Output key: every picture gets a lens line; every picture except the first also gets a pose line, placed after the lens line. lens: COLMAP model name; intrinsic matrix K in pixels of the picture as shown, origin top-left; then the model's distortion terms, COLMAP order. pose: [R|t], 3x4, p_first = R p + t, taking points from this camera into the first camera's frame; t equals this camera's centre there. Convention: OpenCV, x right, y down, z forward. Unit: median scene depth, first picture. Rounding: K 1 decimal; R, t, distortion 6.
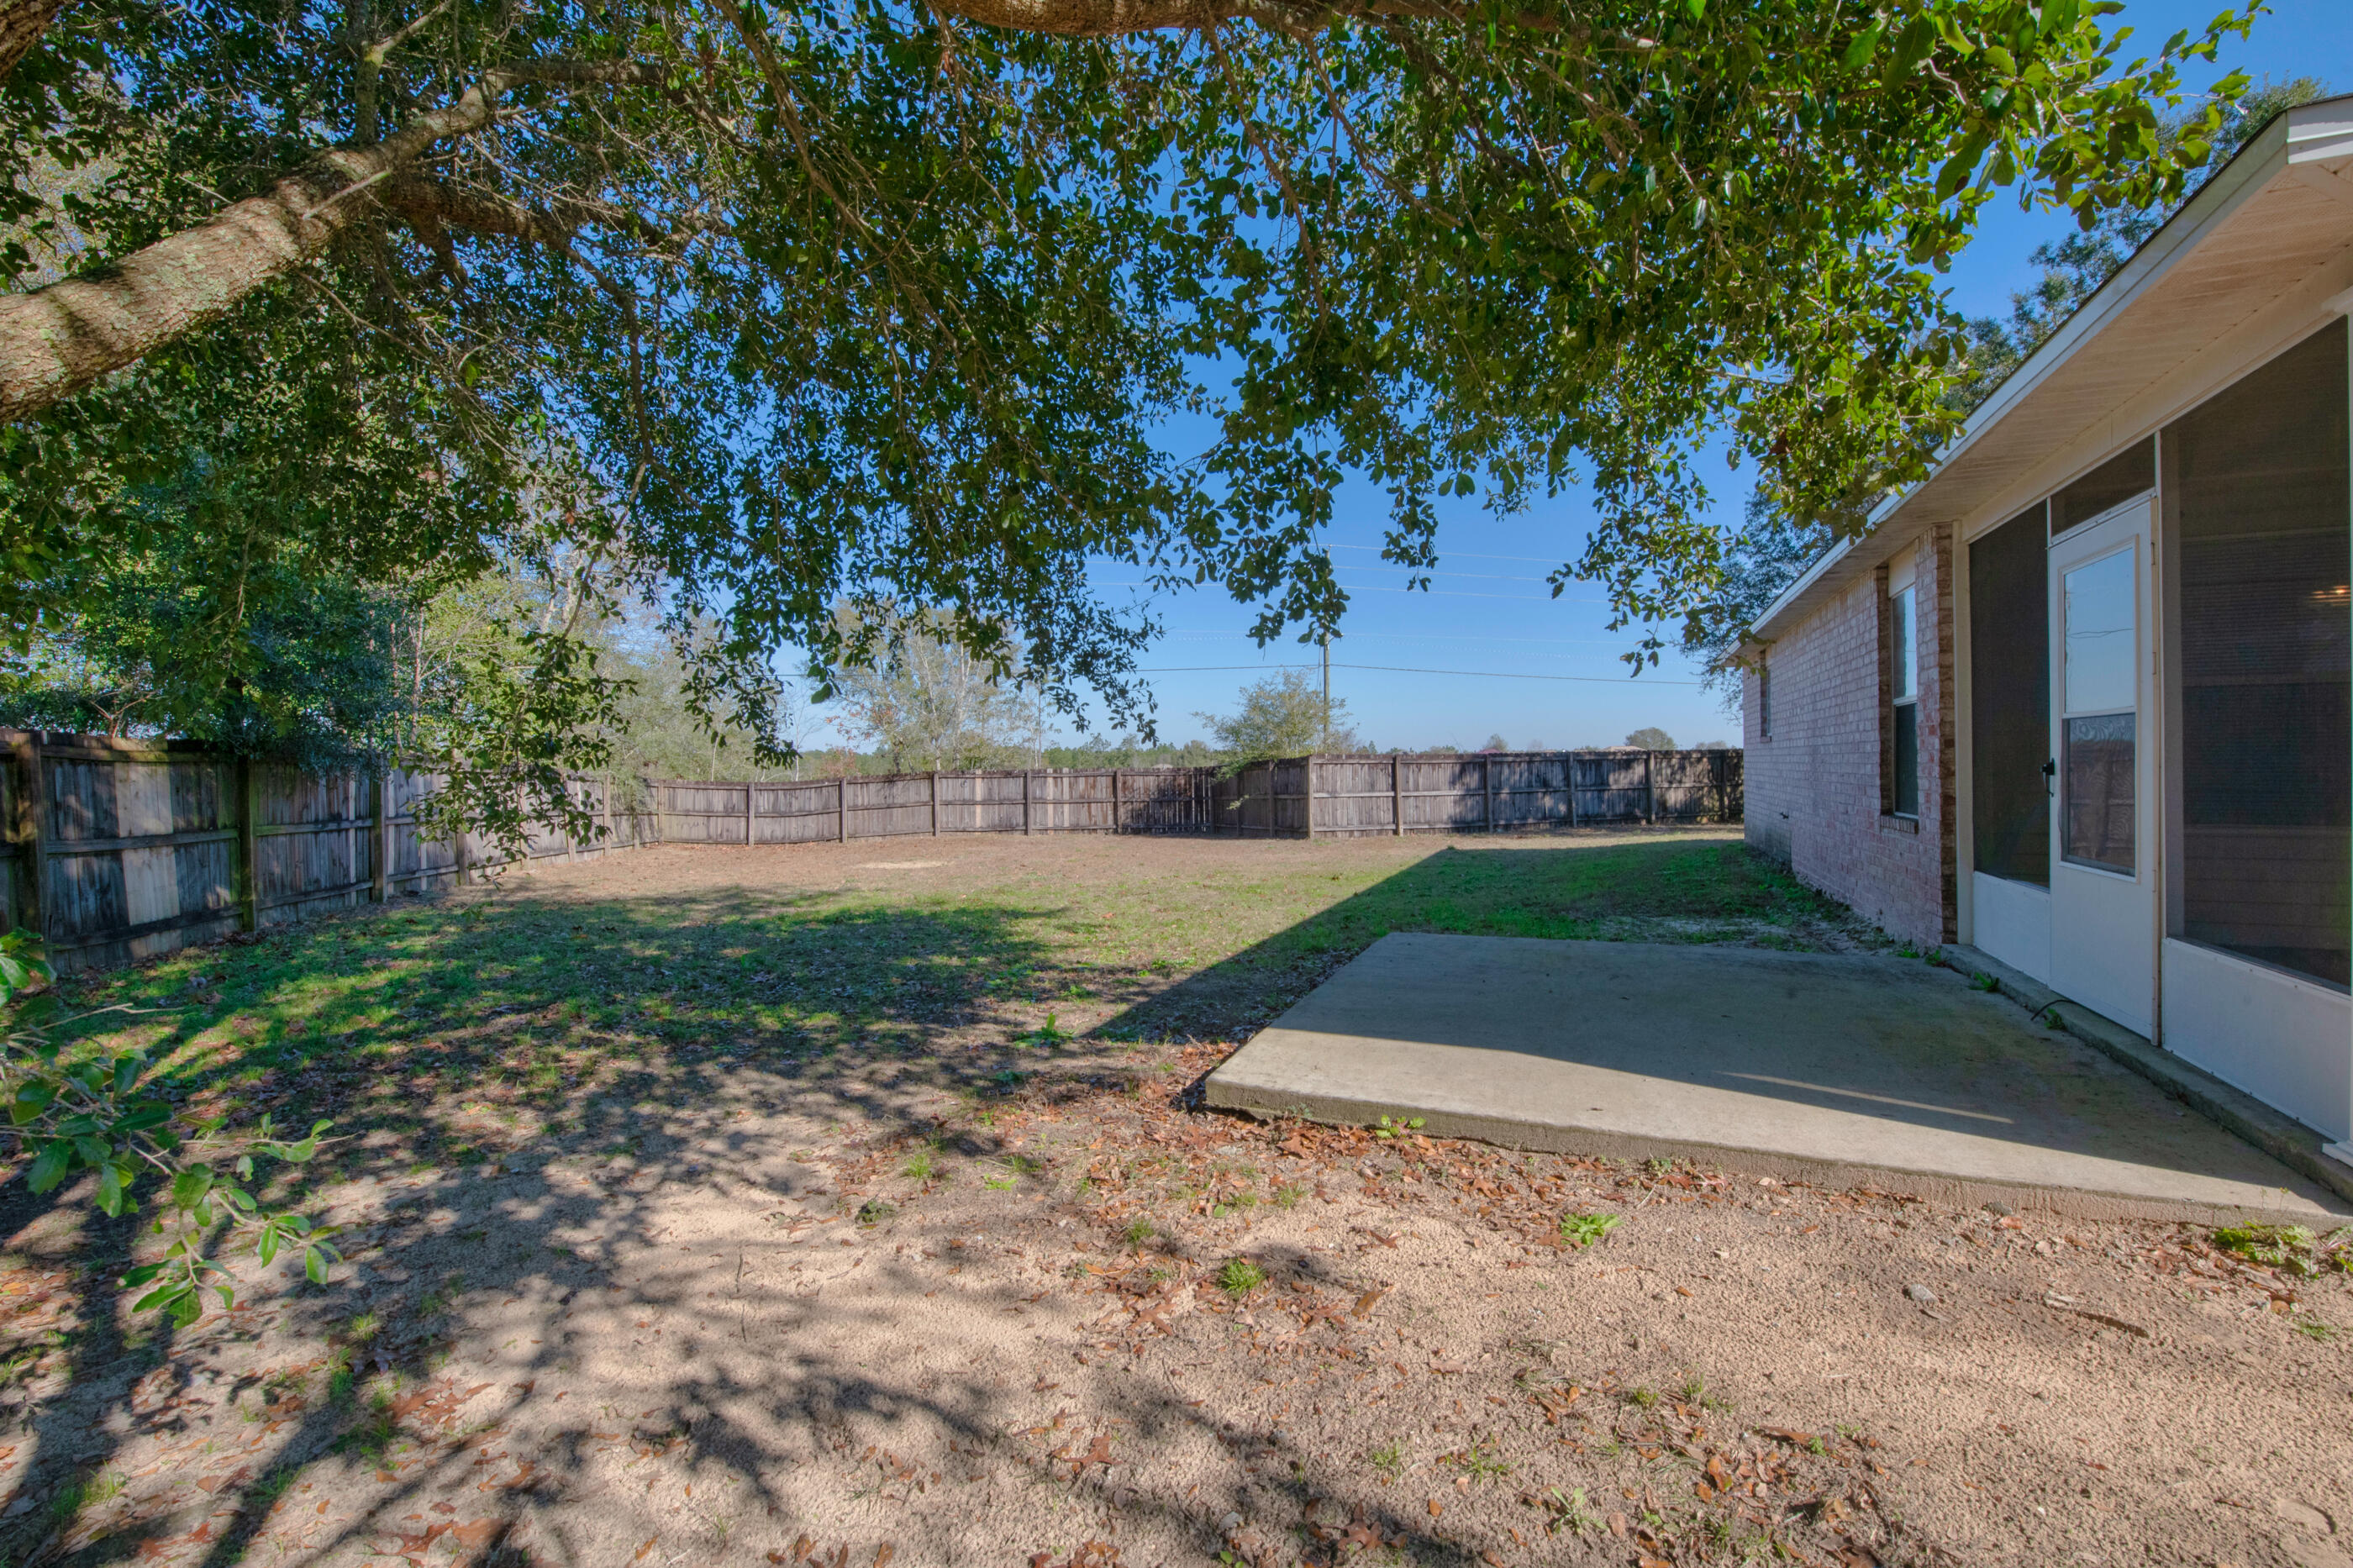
lens RADIAL K [[957.7, 0, 1199.6], [0, 957.7, 786.8], [0, 0, 1]] dist [-0.016669, -0.000762]
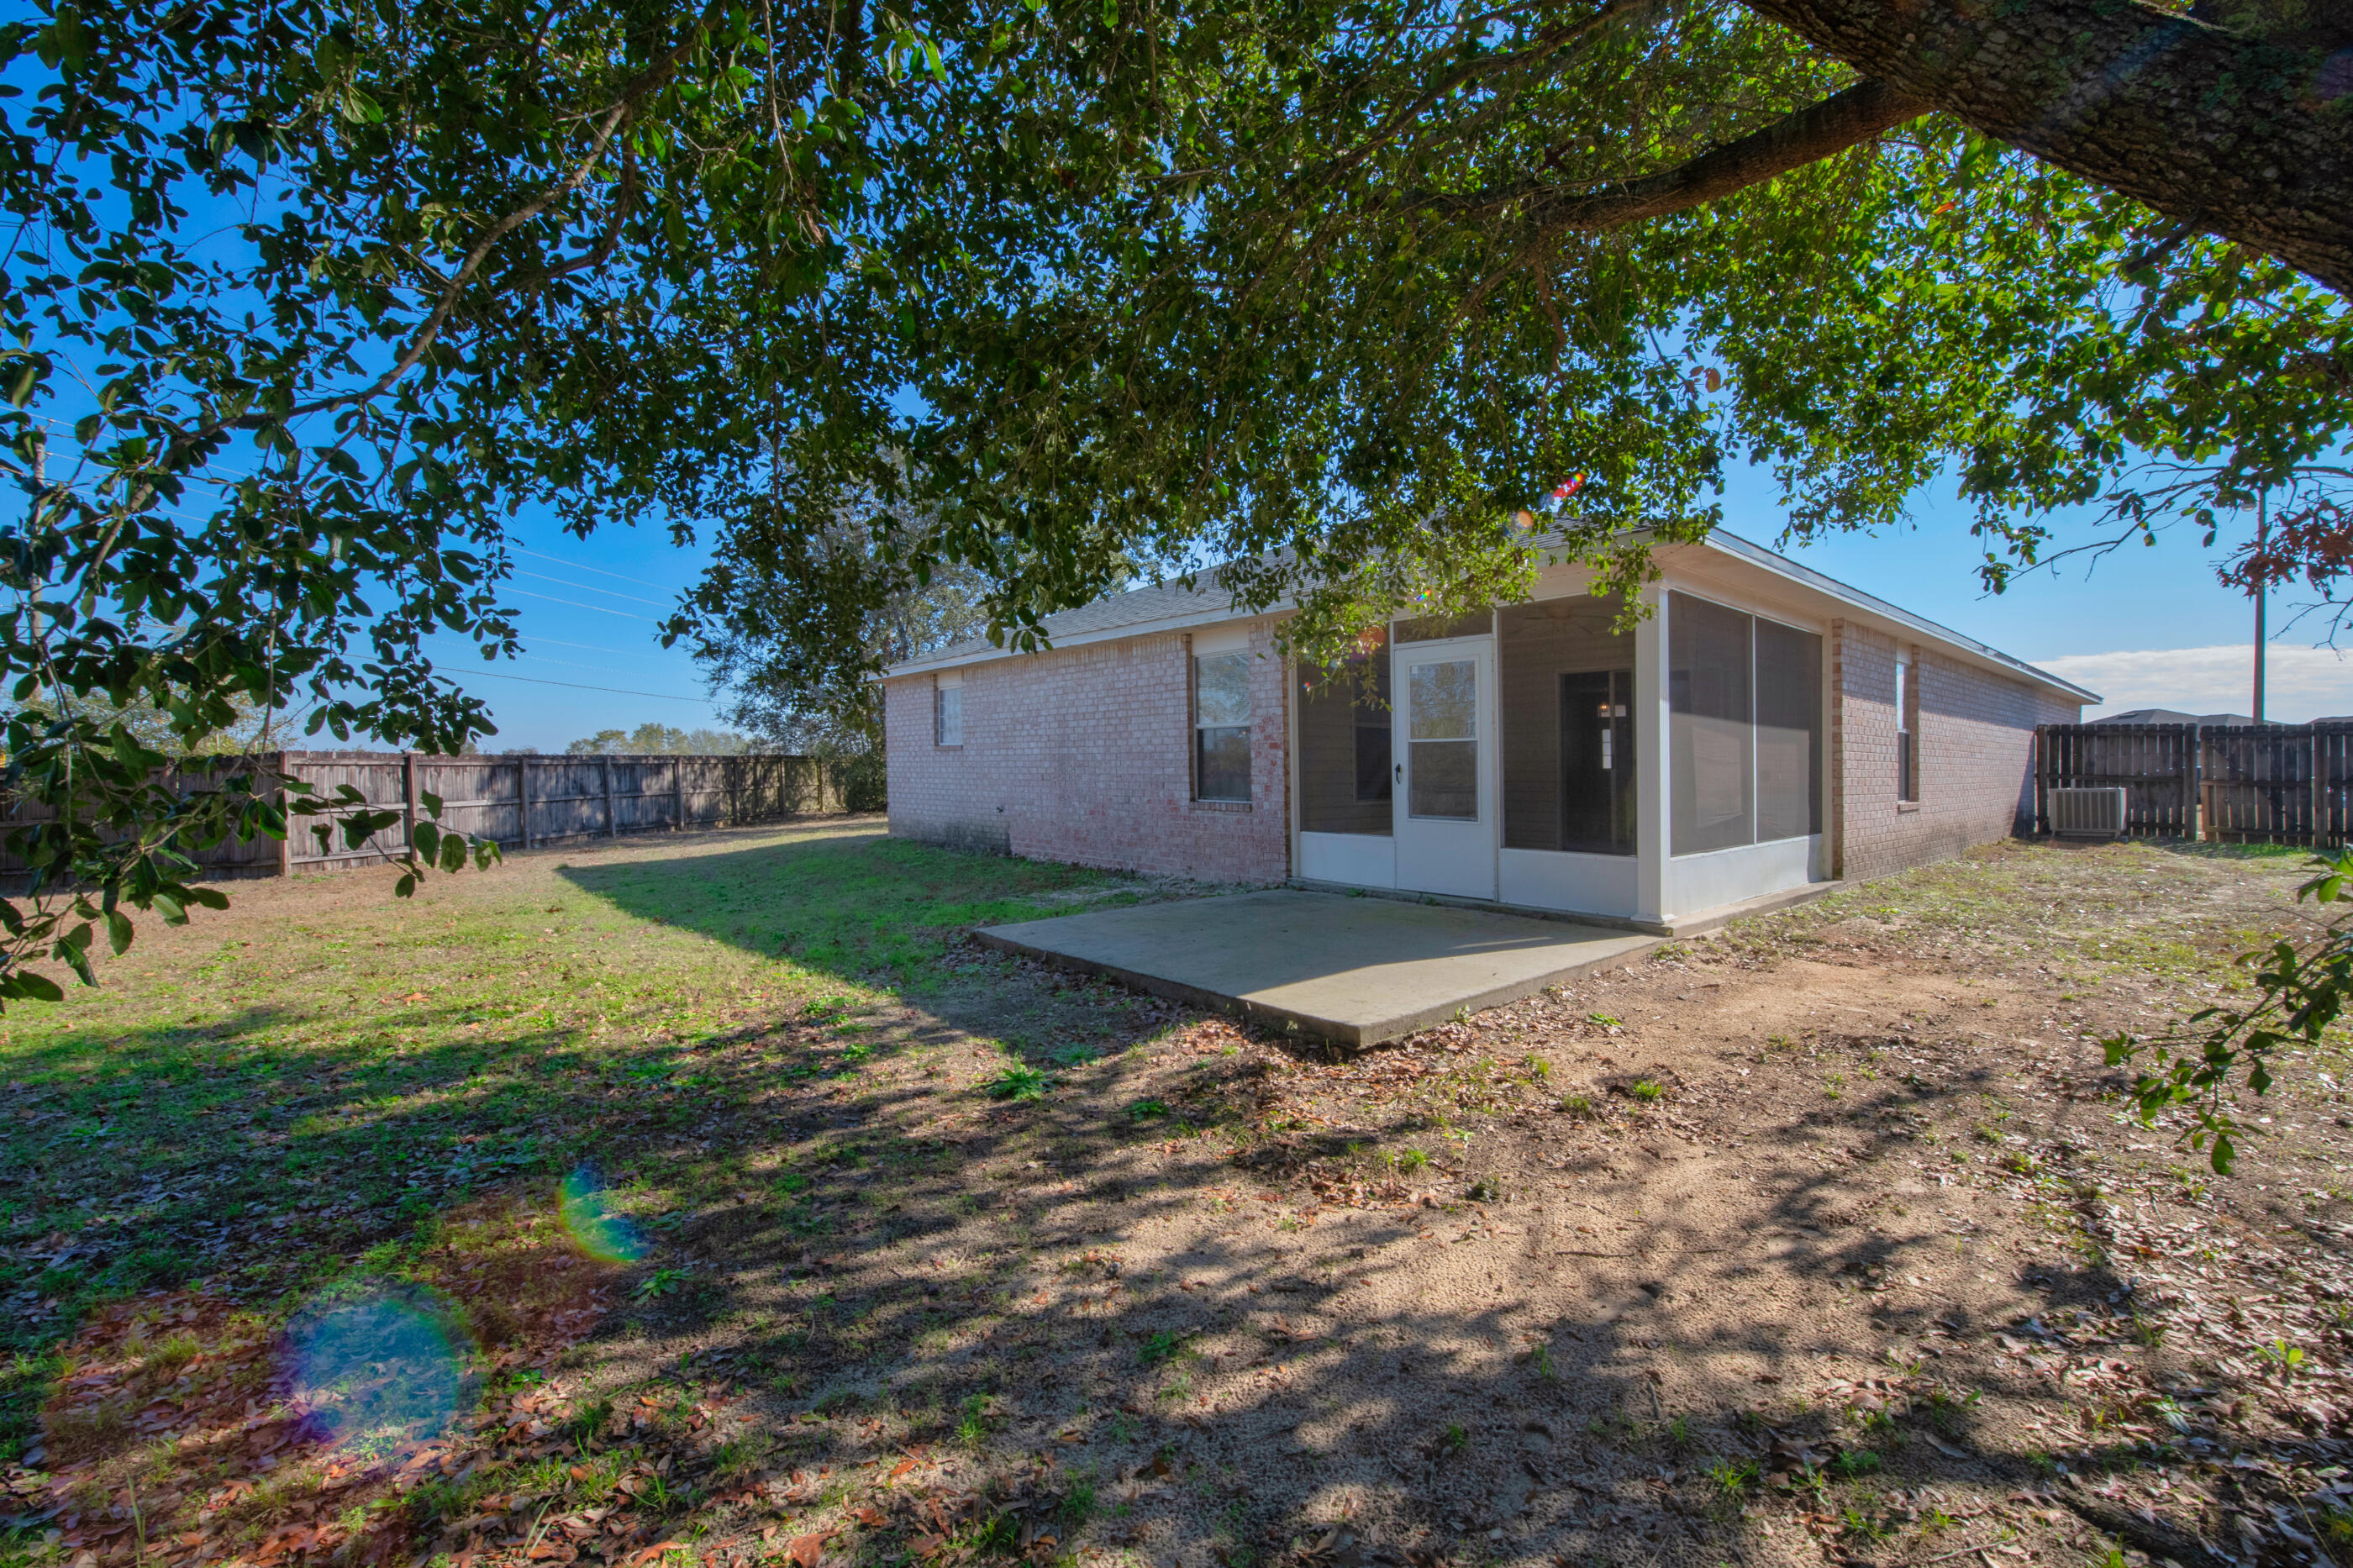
lens RADIAL K [[957.7, 0, 1174.4], [0, 957.7, 785.4], [0, 0, 1]] dist [-0.016669, -0.000762]
pose [[0.439044, -0.006475, 0.898442, -1.120008], [0.015366, 0.999882, -0.000303, 0.006194], [-0.898334, 0.013939, 0.439092, 0.673189]]
